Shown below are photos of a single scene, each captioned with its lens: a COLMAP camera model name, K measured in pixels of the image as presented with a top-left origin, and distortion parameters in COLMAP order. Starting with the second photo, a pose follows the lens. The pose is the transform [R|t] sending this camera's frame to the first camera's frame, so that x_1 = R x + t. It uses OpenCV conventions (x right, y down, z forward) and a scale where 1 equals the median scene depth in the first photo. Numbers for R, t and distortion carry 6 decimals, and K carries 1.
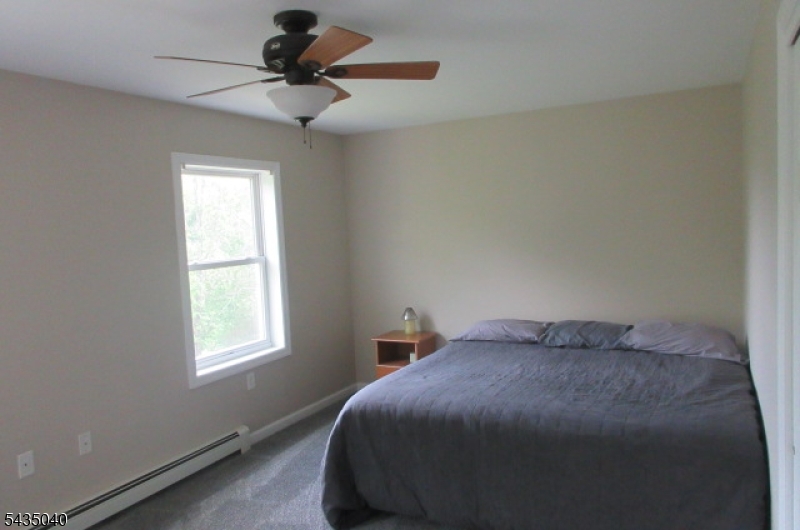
lens RADIAL K [[595.2, 0, 400.0], [0, 595.2, 265.0], [0, 0, 1]] dist [0.002875, 0.003757]
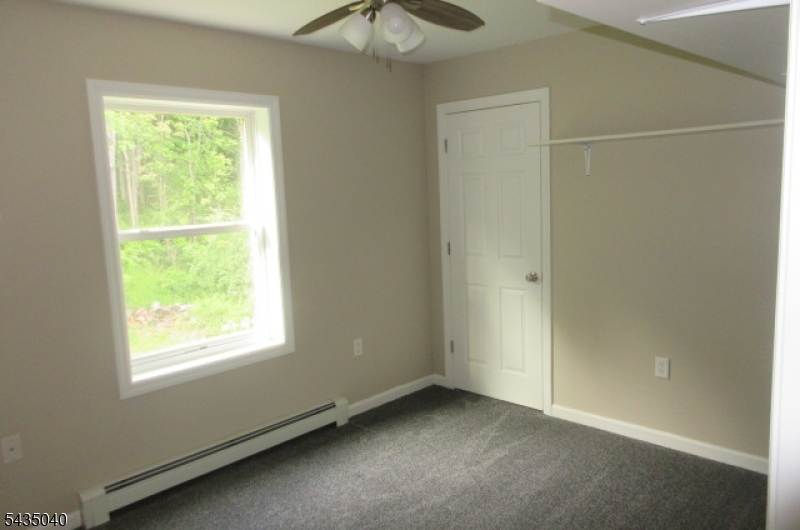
lens RADIAL K [[595.2, 0, 400.0], [0, 595.2, 265.0], [0, 0, 1]] dist [0.002875, 0.003757]
pose [[0.958568, 0.050827, -0.280291, 0.127276], [-0.029134, 0.996286, 0.081028, -0.021887], [0.283368, -0.069504, 0.956489, 0.255357]]
